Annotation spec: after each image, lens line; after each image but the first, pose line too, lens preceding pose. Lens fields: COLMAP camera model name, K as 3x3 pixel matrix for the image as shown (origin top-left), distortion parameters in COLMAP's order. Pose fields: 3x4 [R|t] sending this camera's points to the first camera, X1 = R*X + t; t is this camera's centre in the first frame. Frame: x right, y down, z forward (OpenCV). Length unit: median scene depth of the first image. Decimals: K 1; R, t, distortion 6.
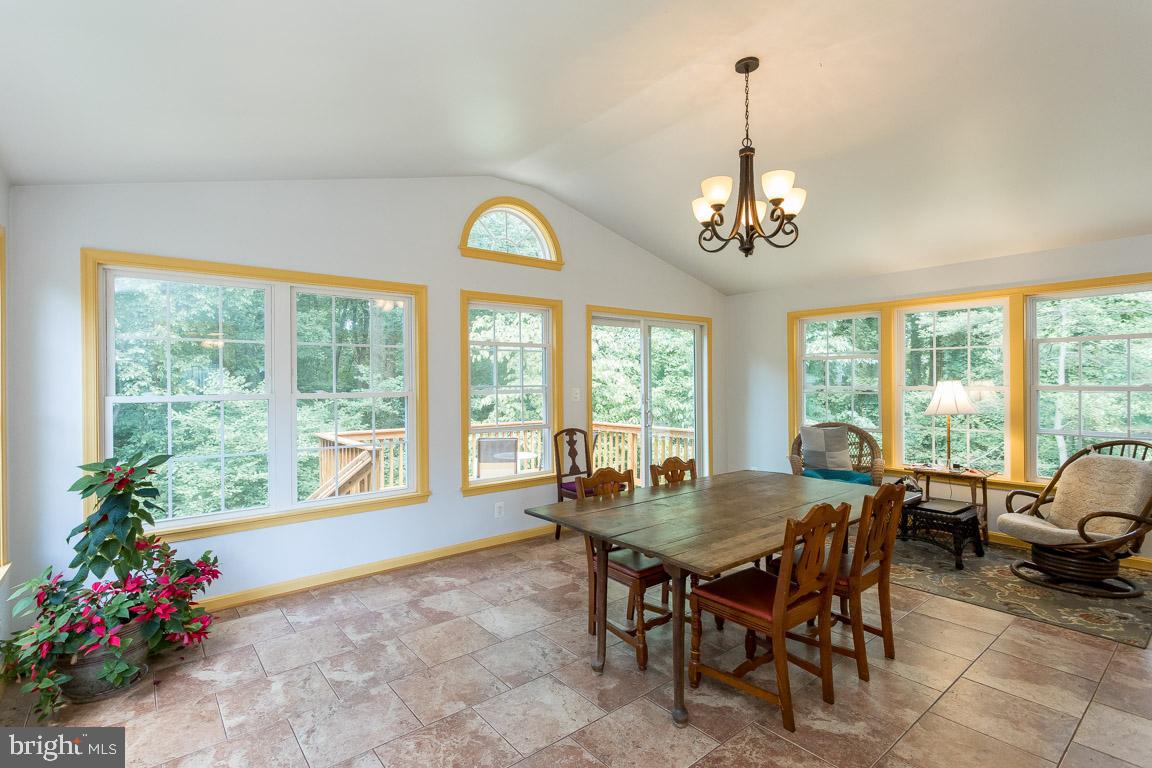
lens RADIAL K [[546.2, 0, 577.5], [0, 546.2, 376.9], [0, 0, 1]] dist [0.000573, 0.001028]
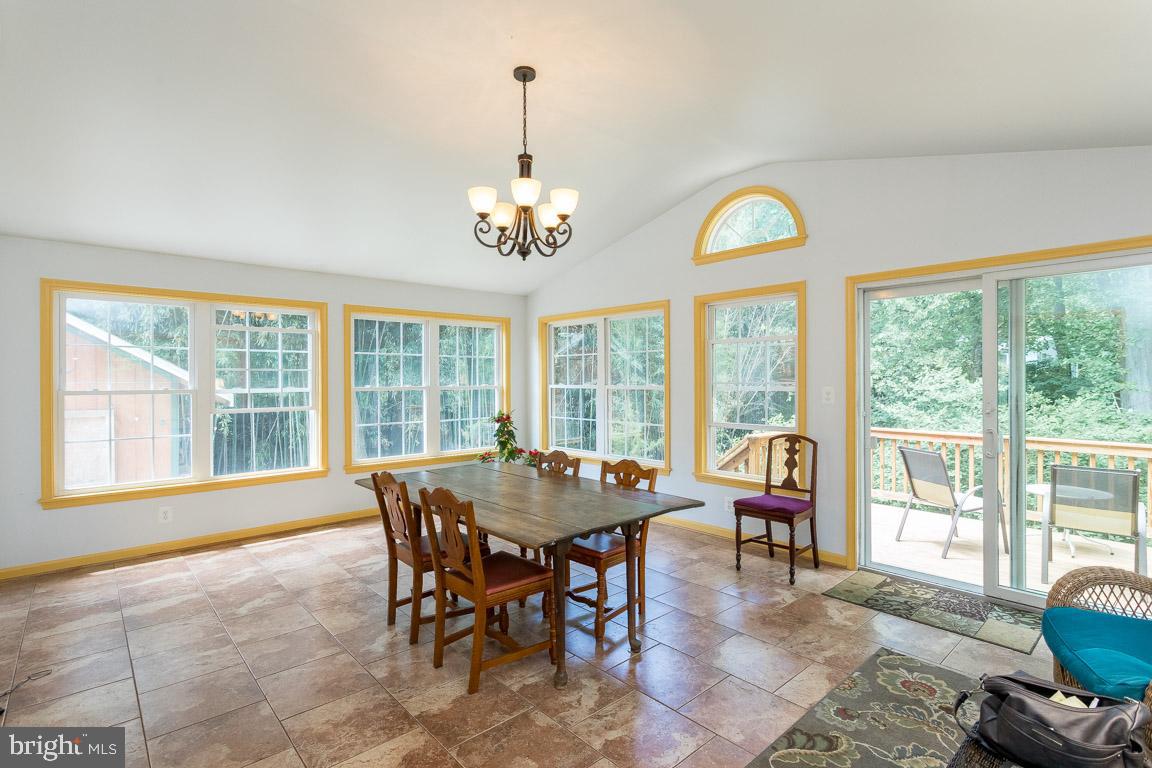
lens RADIAL K [[546.2, 0, 577.5], [0, 546.2, 376.9], [0, 0, 1]] dist [0.000573, 0.001028]
pose [[0.053281, 0.004637, -0.998569, 0.918575], [0.010571, 0.999931, 0.005207, -0.001975], [0.998524, -0.010833, 0.053228, 0.712626]]
